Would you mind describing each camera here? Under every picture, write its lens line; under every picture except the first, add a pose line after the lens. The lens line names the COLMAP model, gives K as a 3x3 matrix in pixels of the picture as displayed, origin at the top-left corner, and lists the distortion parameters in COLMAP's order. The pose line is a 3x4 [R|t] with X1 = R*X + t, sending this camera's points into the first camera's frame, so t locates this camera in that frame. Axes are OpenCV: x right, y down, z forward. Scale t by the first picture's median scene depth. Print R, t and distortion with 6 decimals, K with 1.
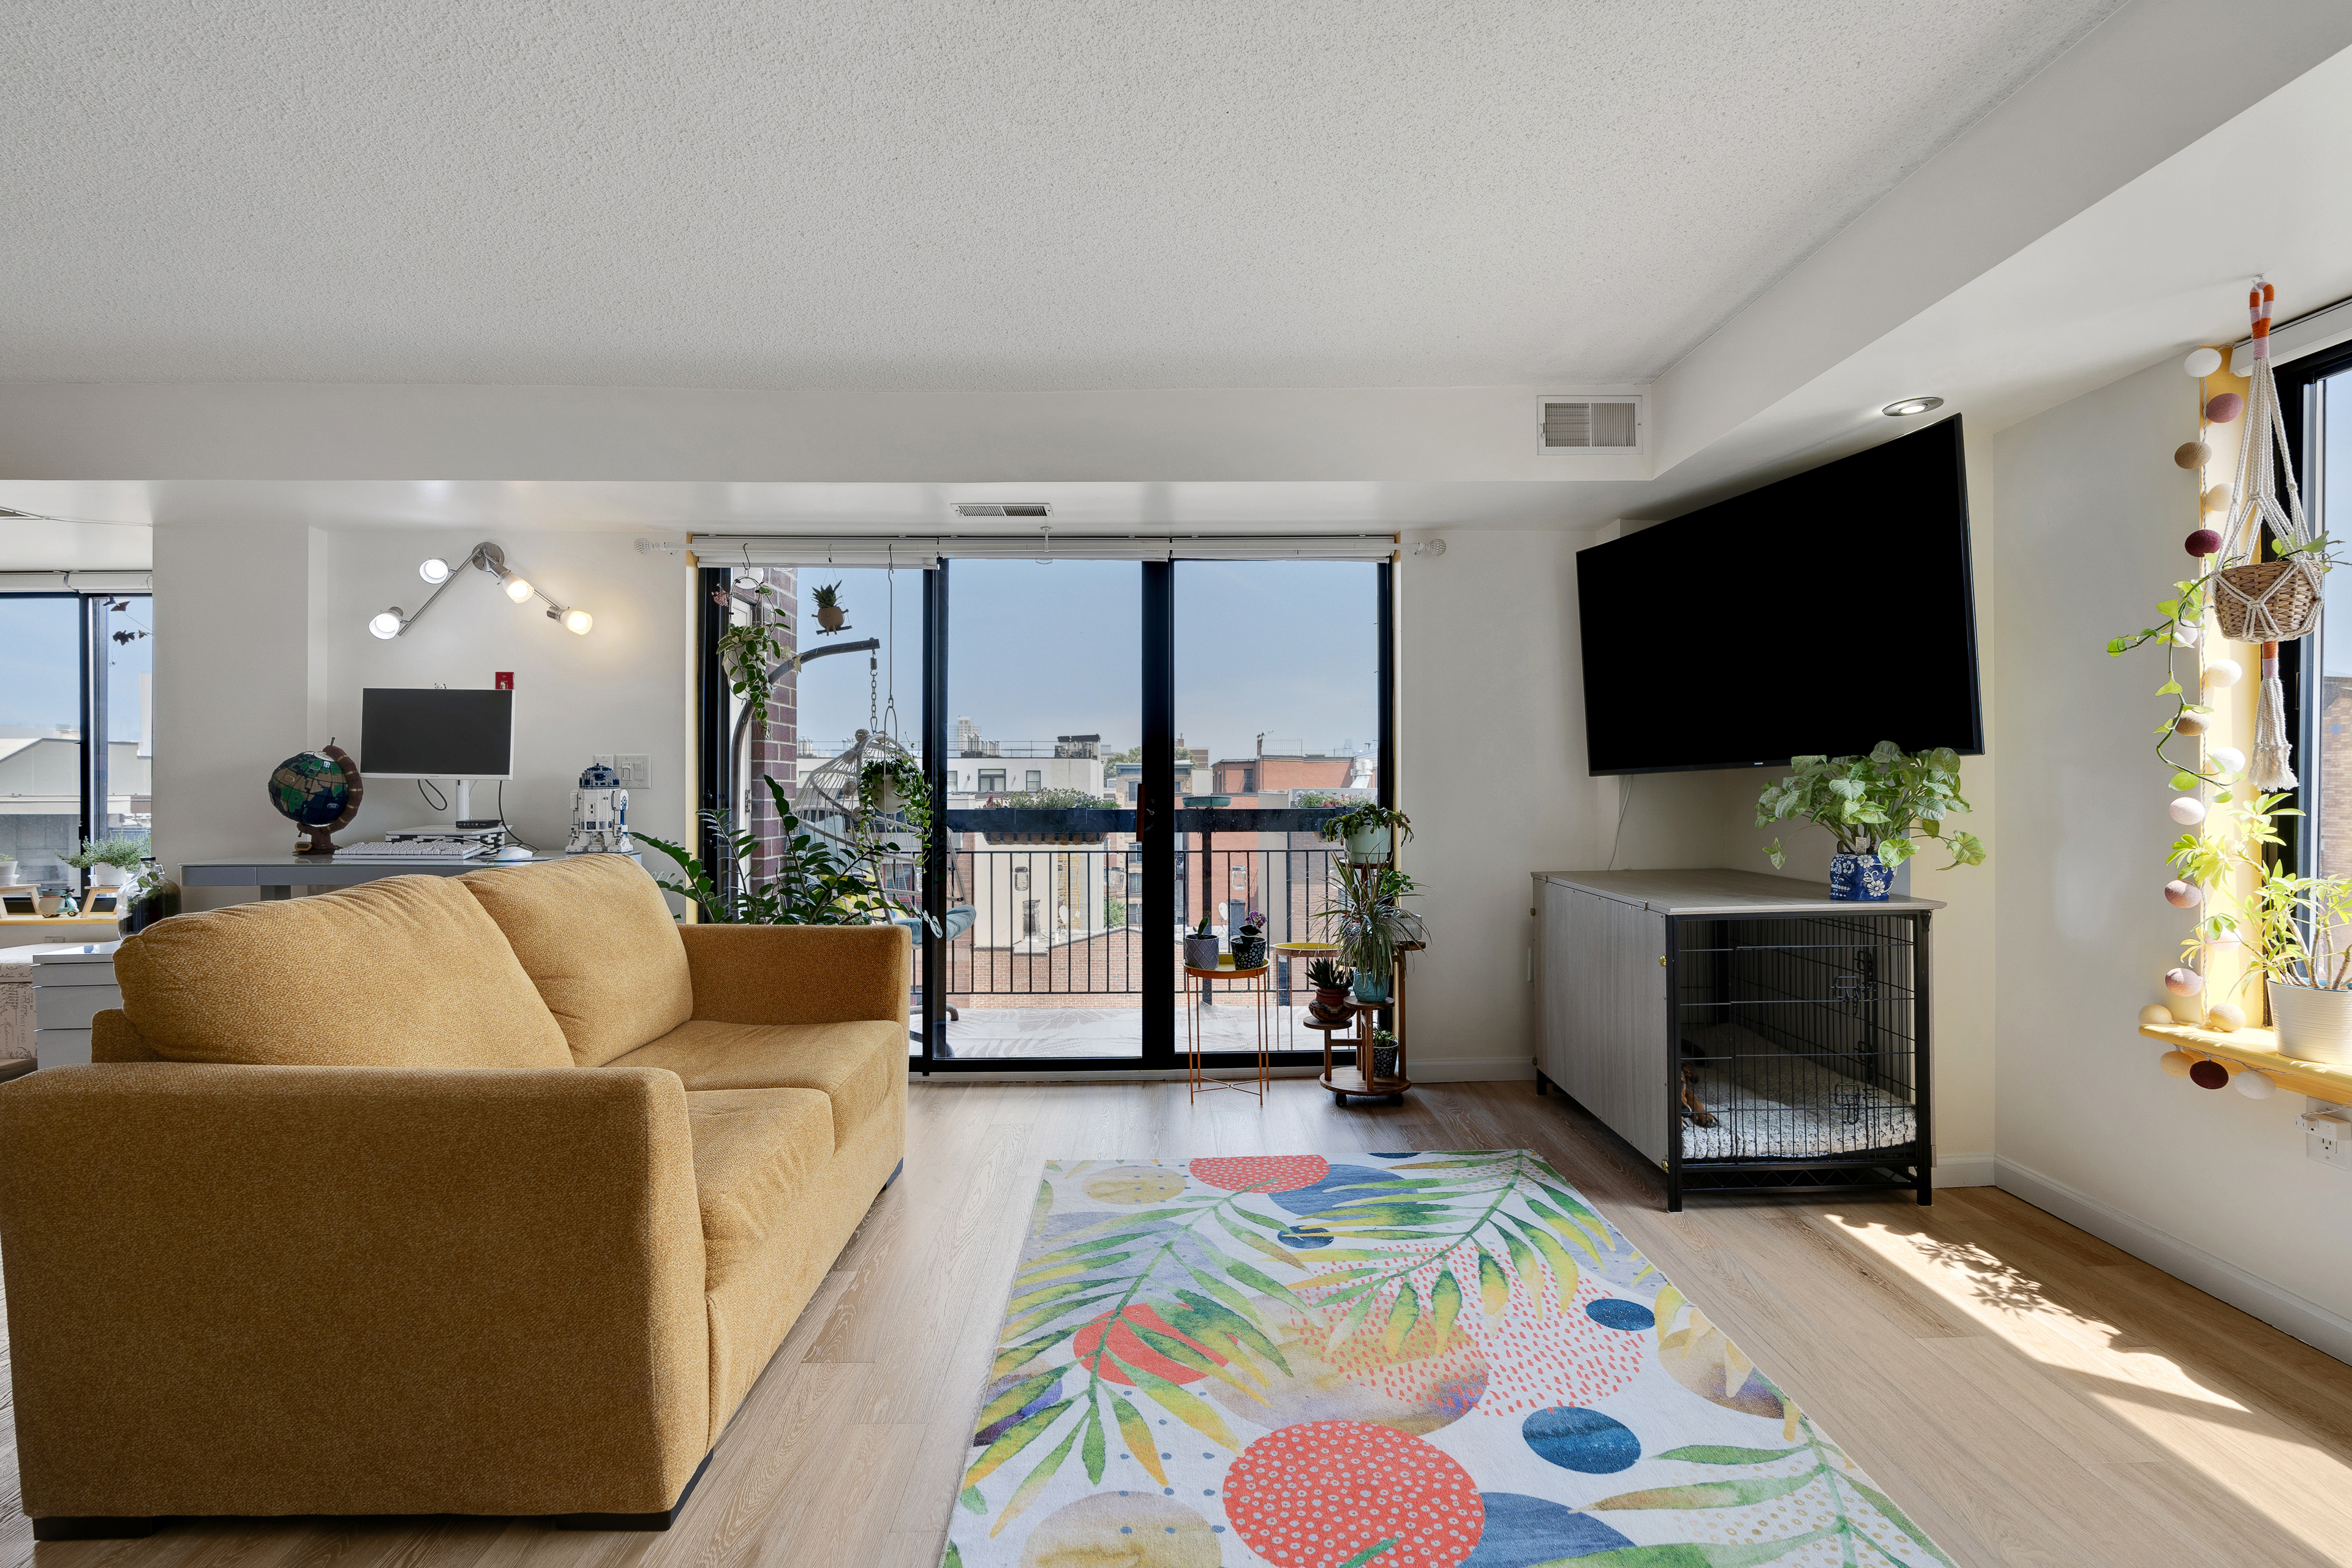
lens RADIAL K [[1082.9, 0, 1185.0], [0, 1082.9, 782.3], [0, 0, 1]] dist [-0.002764, 0.000950]
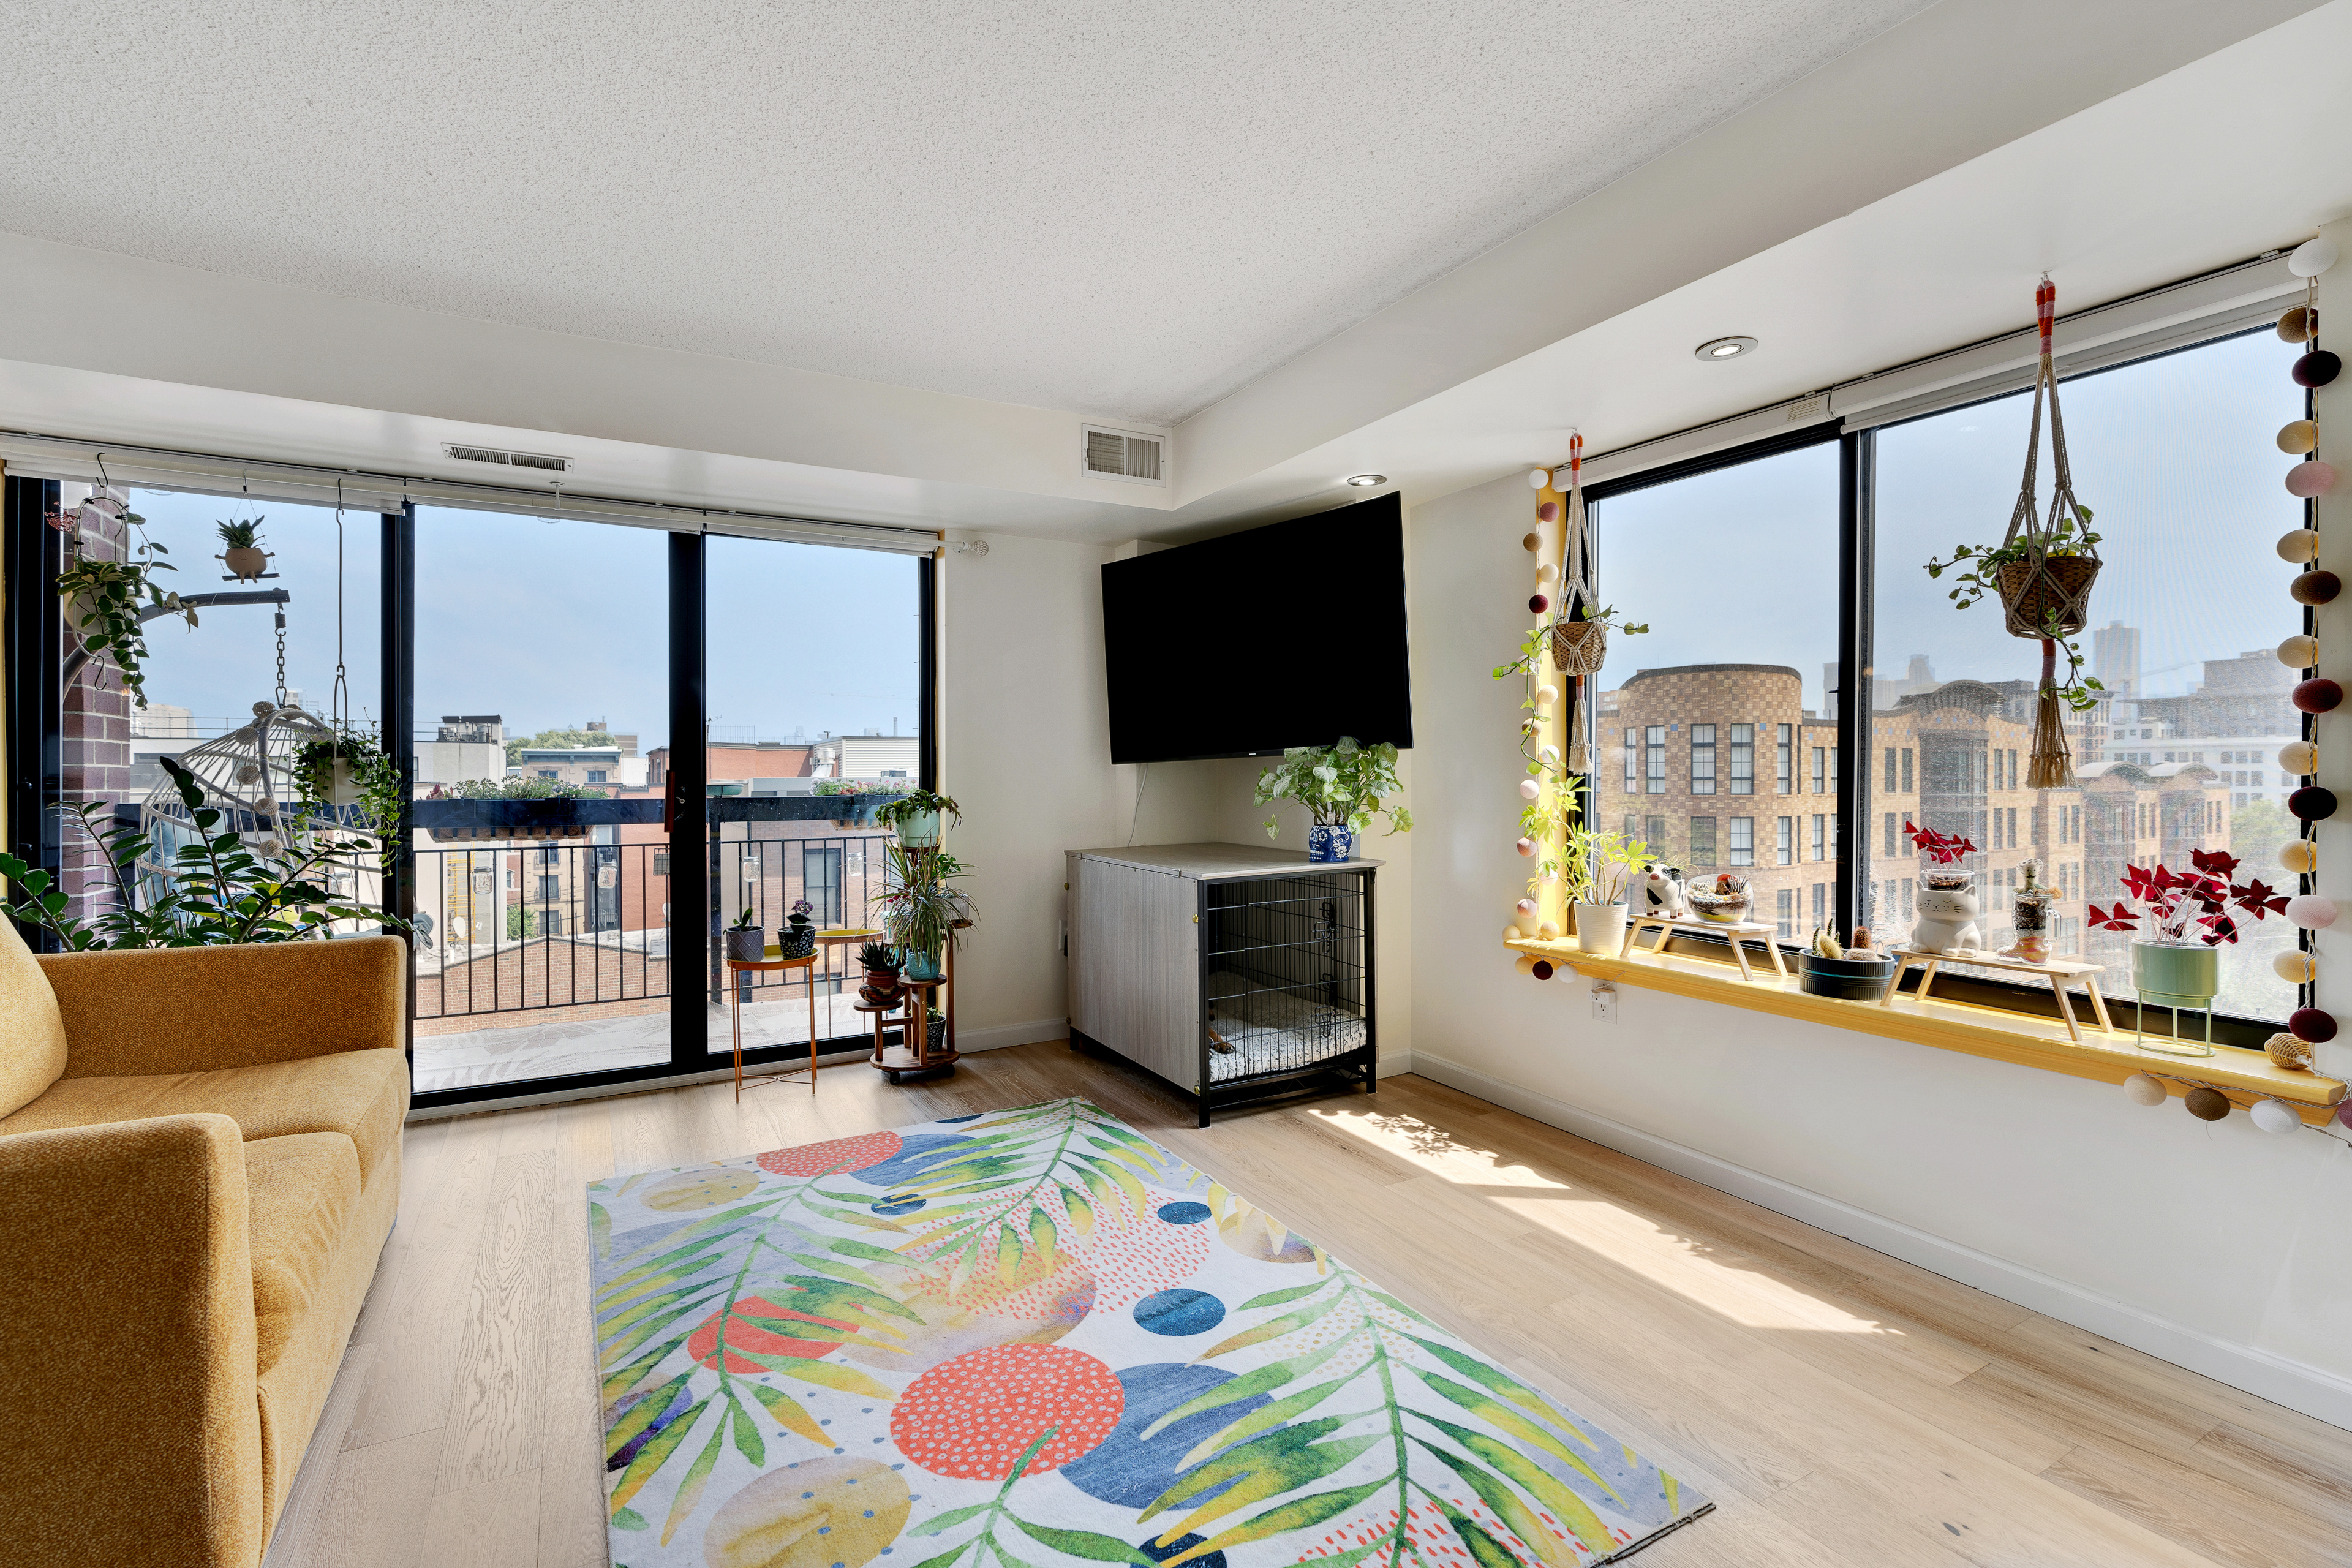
lens RADIAL K [[1073.8, 0, 1183.1], [0, 1073.8, 778.8], [0, 0, 1]] dist [-0.008758, 0.005076]
pose [[0.880748, -0.001476, 0.473583, -0.131273], [-0.001514, 0.999981, 0.005931, 0.003977], [-0.473583, -0.005941, 0.880729, -0.033882]]
